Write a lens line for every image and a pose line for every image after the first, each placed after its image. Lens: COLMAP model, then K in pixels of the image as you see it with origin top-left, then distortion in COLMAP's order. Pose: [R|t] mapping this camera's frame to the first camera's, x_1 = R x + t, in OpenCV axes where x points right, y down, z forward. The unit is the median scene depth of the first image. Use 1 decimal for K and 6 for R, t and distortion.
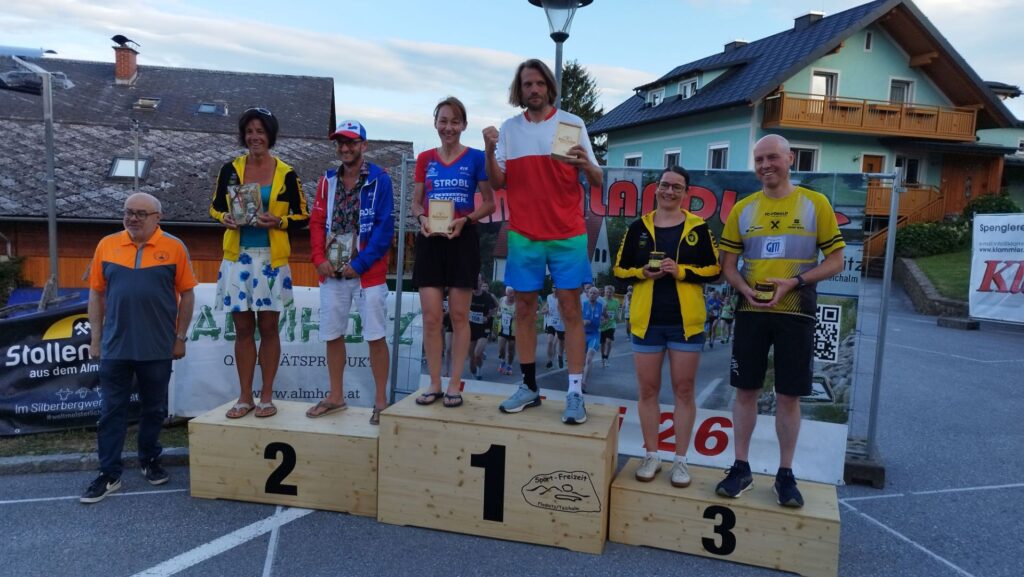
lens RADIAL K [[740.3, 0, 511.8], [0, 740.3, 291.4], [0, 0, 1]] dist [0.008995, 0.002970]
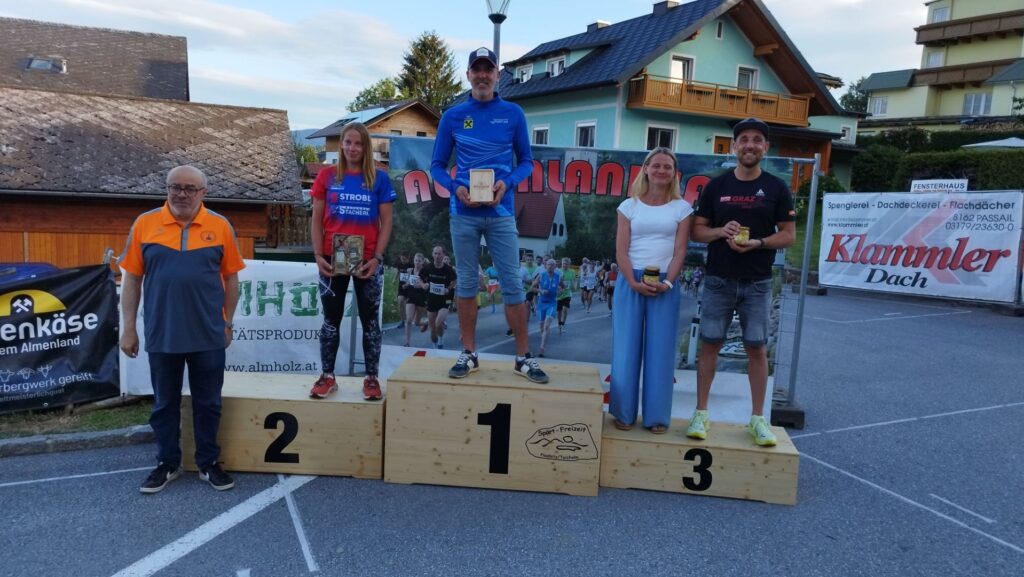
lens RADIAL K [[740.3, 0, 511.8], [0, 740.3, 291.4], [0, 0, 1]] dist [0.008995, 0.002970]
pose [[0.980760, -0.014053, 0.194713, -0.153296], [0.007034, 0.999302, 0.036692, 0.001684], [-0.195093, -0.034617, 0.980174, -0.043852]]
